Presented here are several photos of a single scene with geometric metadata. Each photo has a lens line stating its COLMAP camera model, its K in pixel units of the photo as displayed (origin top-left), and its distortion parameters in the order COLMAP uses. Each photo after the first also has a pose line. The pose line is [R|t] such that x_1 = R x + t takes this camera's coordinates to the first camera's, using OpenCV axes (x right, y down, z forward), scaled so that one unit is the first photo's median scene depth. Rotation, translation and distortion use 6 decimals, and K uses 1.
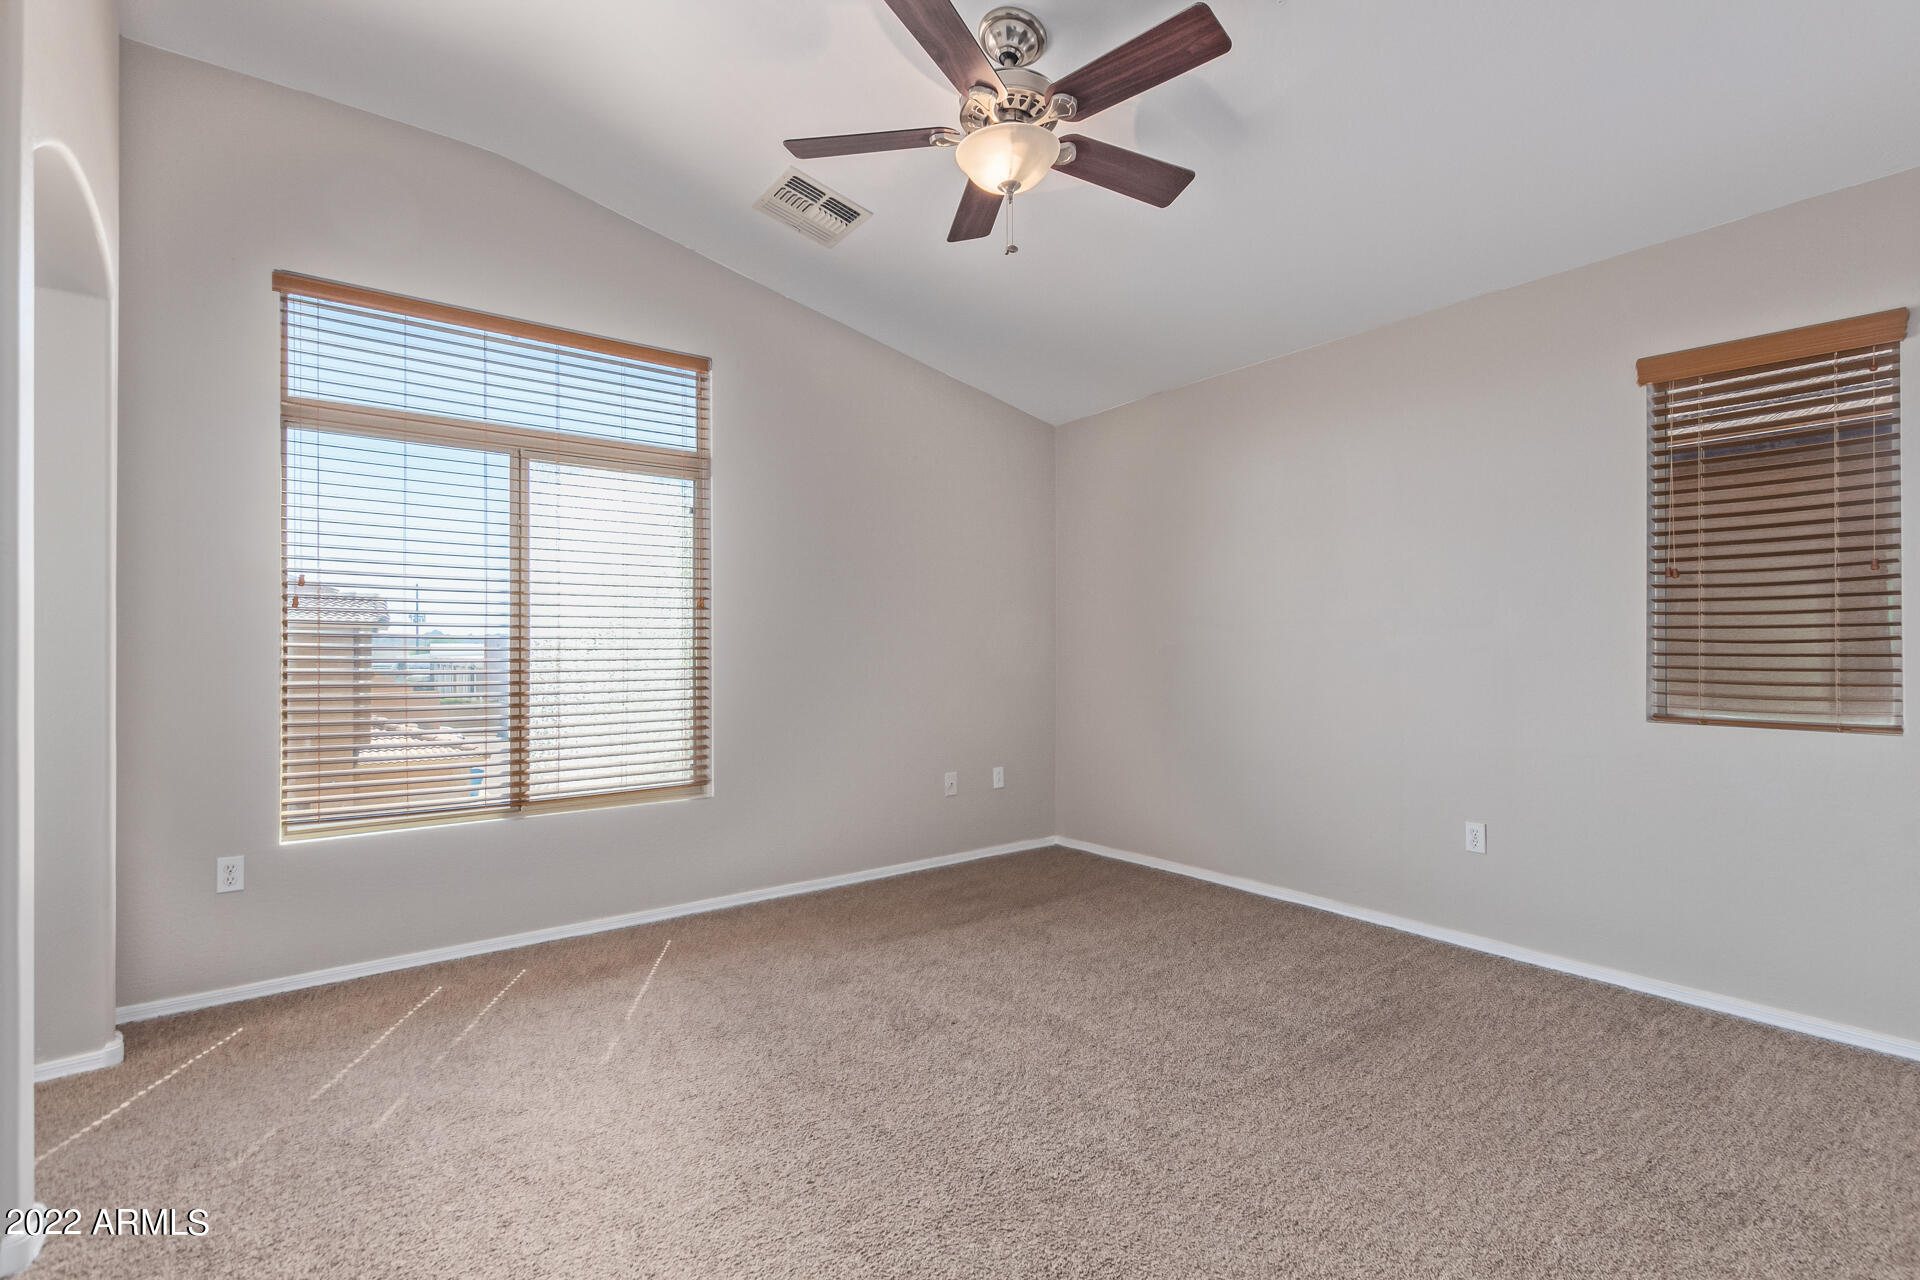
lens RADIAL K [[890.6, 0, 977.4], [0, 890.6, 645.7], [0, 0, 1]] dist [0.009035, -0.005655]
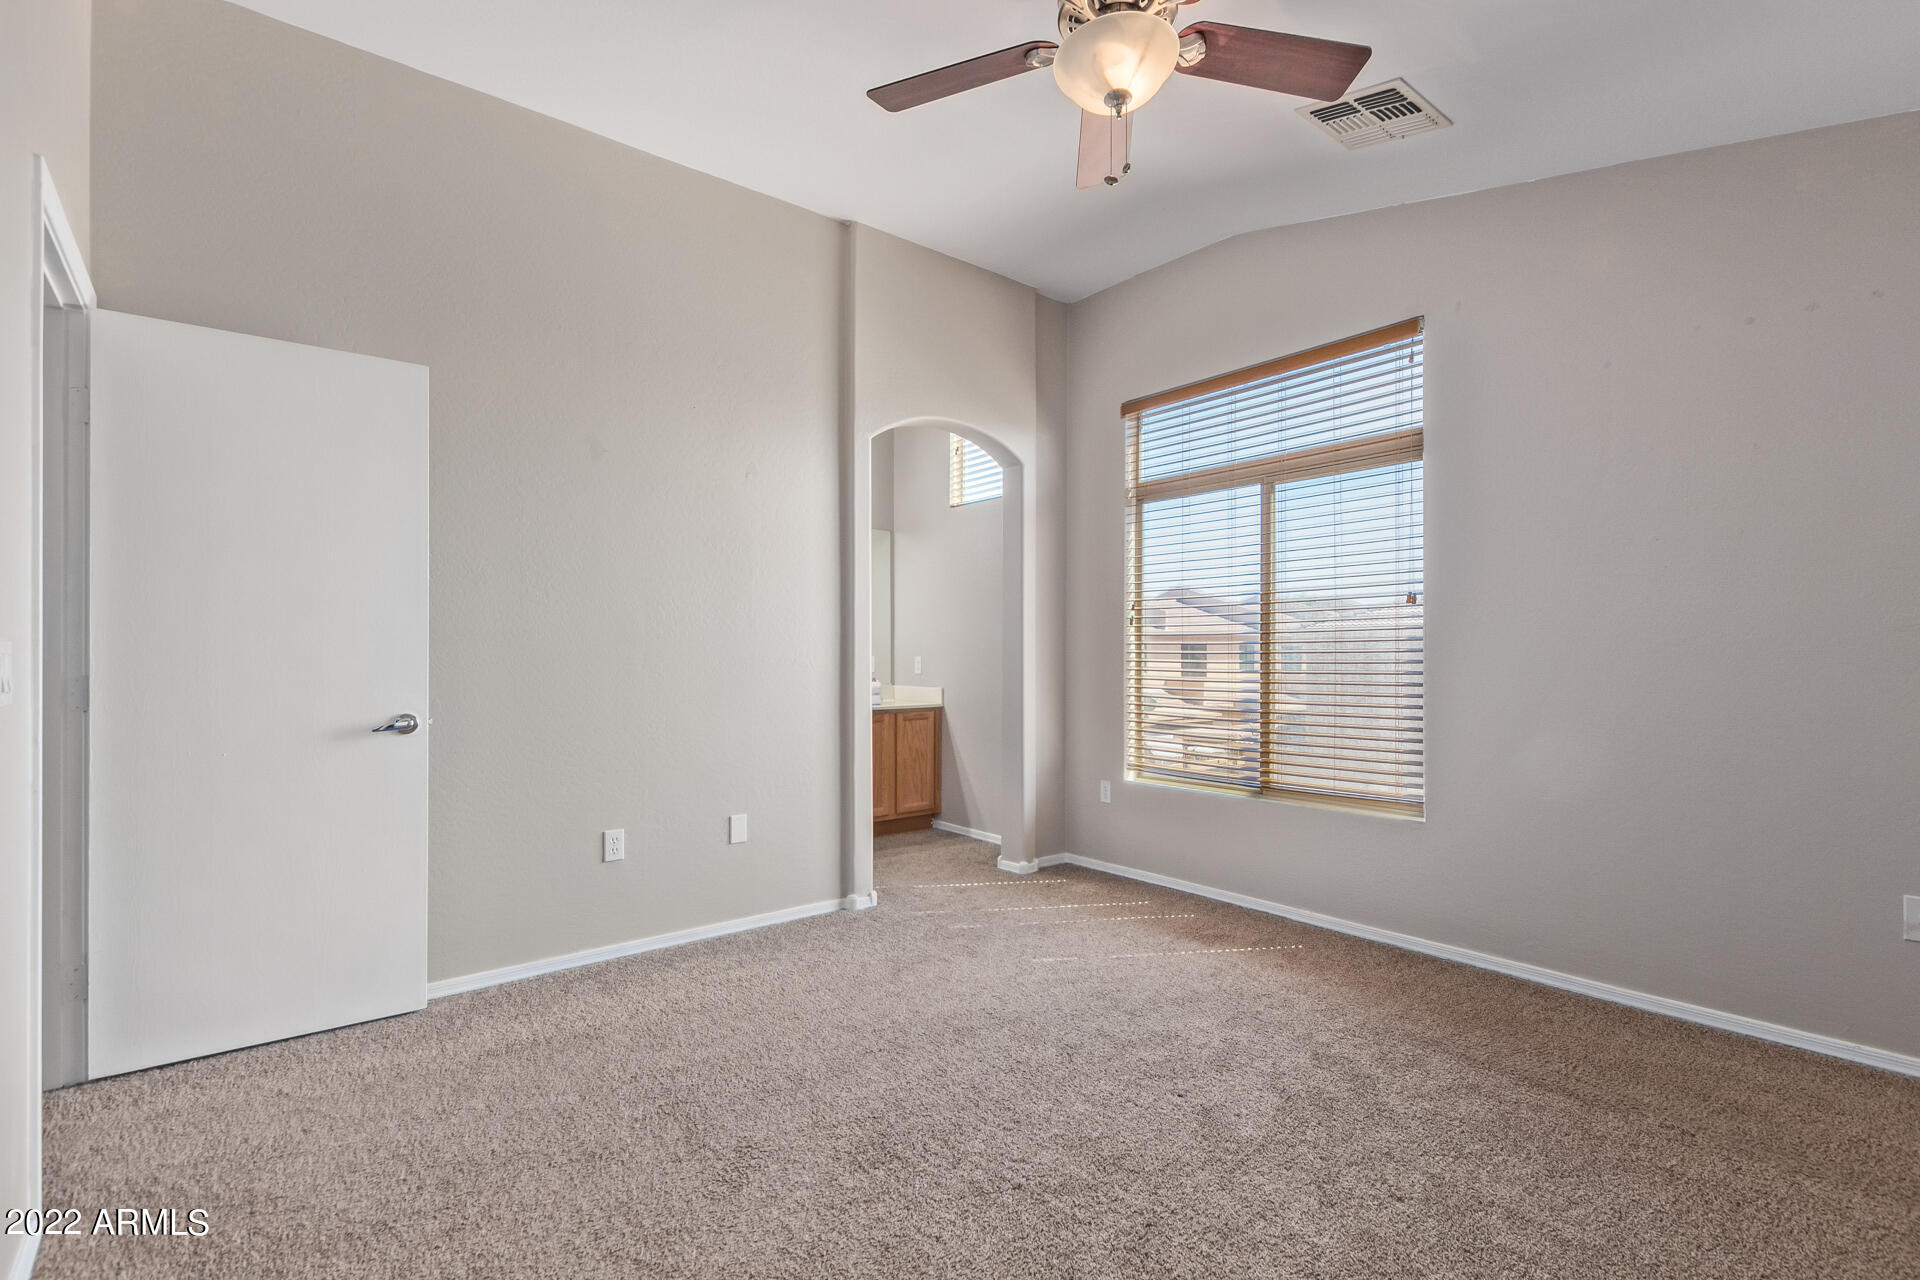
lens RADIAL K [[890.6, 0, 977.4], [0, 890.6, 645.7], [0, 0, 1]] dist [0.009035, -0.005655]
pose [[0.013459, -0.007603, -0.999881, 0.710295], [0.006159, 0.999953, -0.007521, 0.003610], [0.999890, -0.006057, 0.013505, 0.695598]]
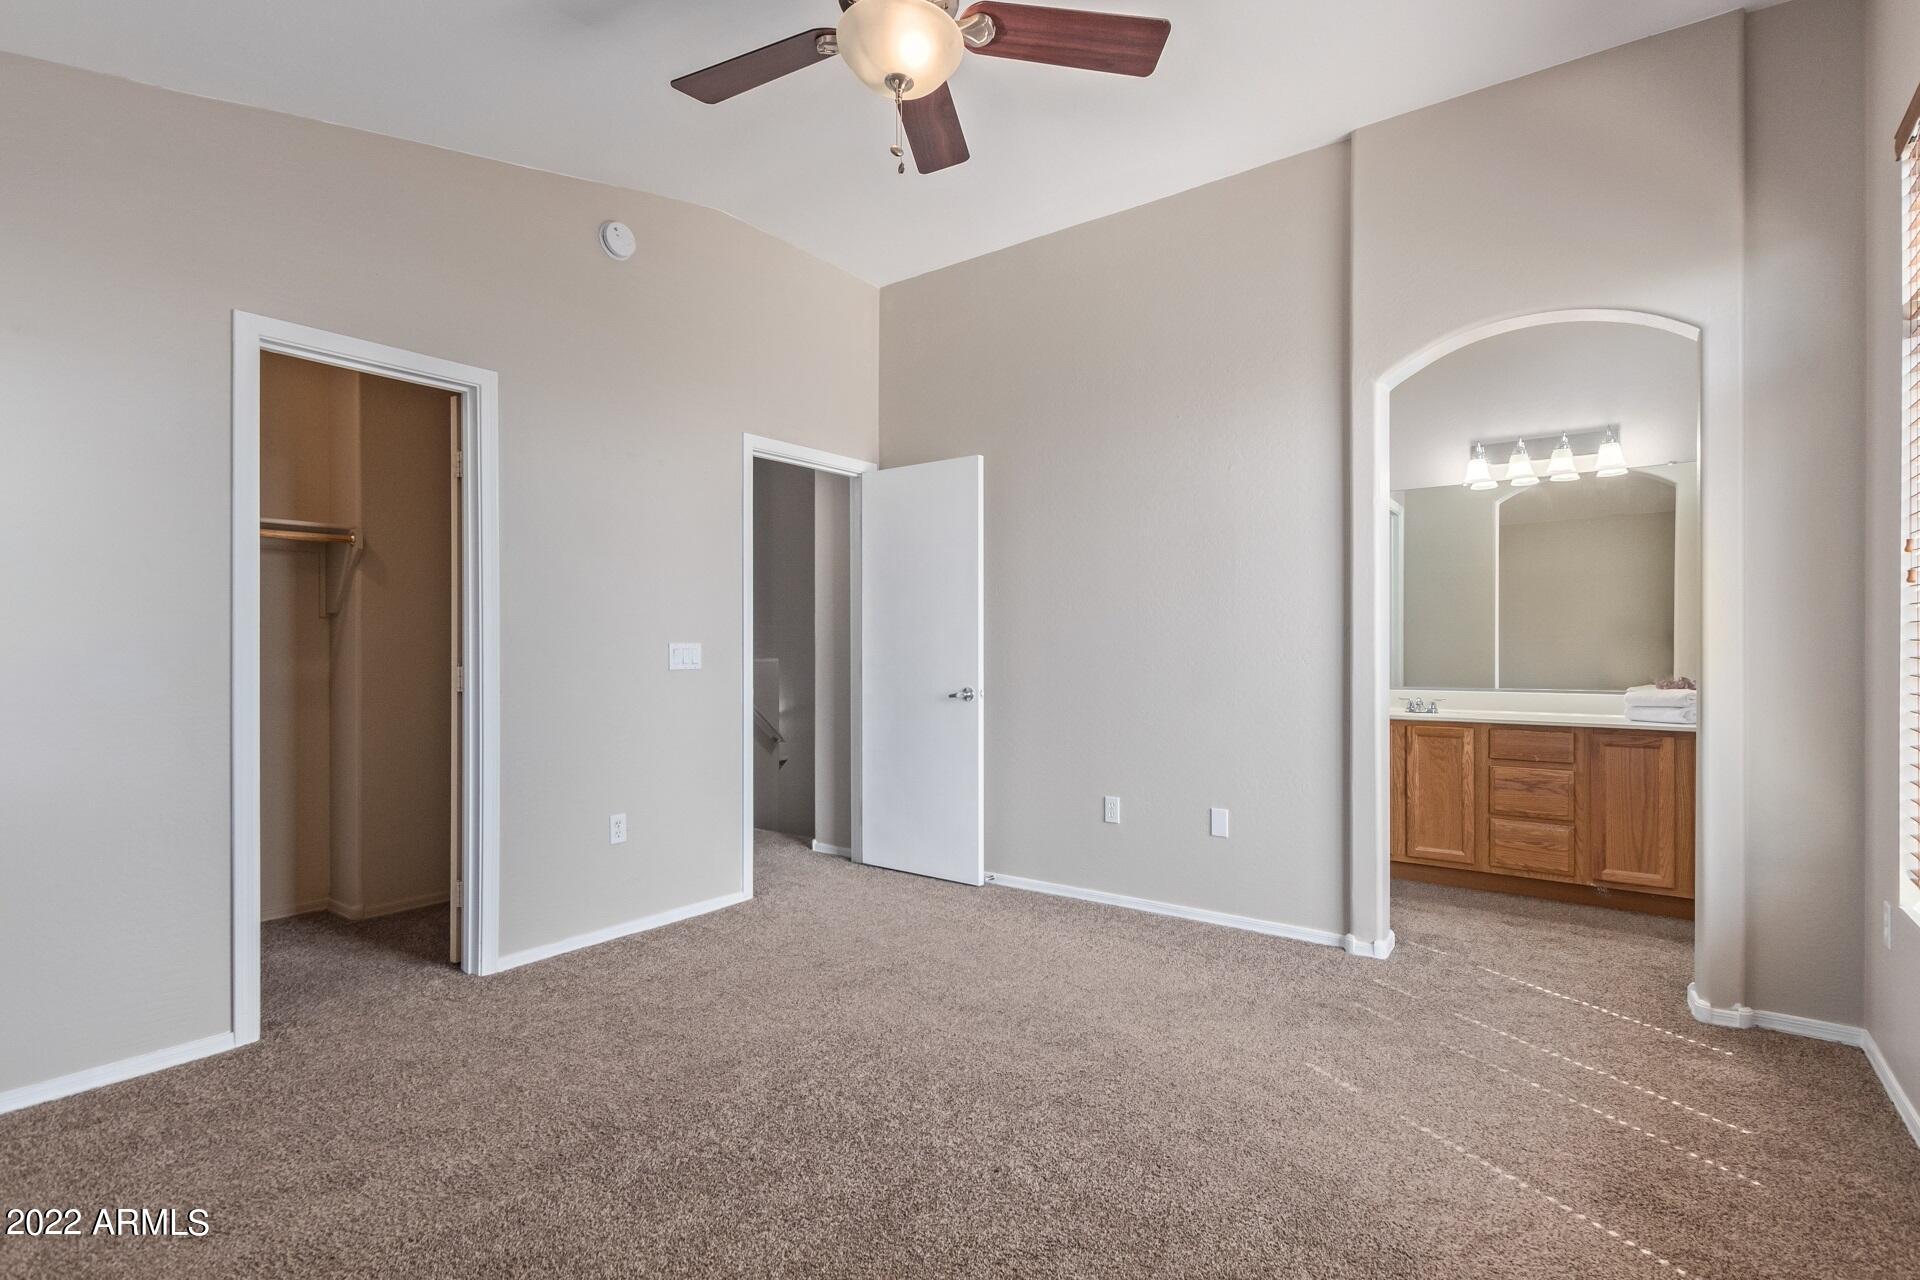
lens RADIAL K [[917.7, 0, 966.9], [0, 917.7, 645.5], [0, 0, 1]] dist [0.011412, -0.000410]
pose [[-0.969096, 0.003427, -0.246660, 0.157053], [0.004704, 0.999978, -0.004589, 0.003717], [0.246639, -0.005608, -0.969091, 1.486055]]
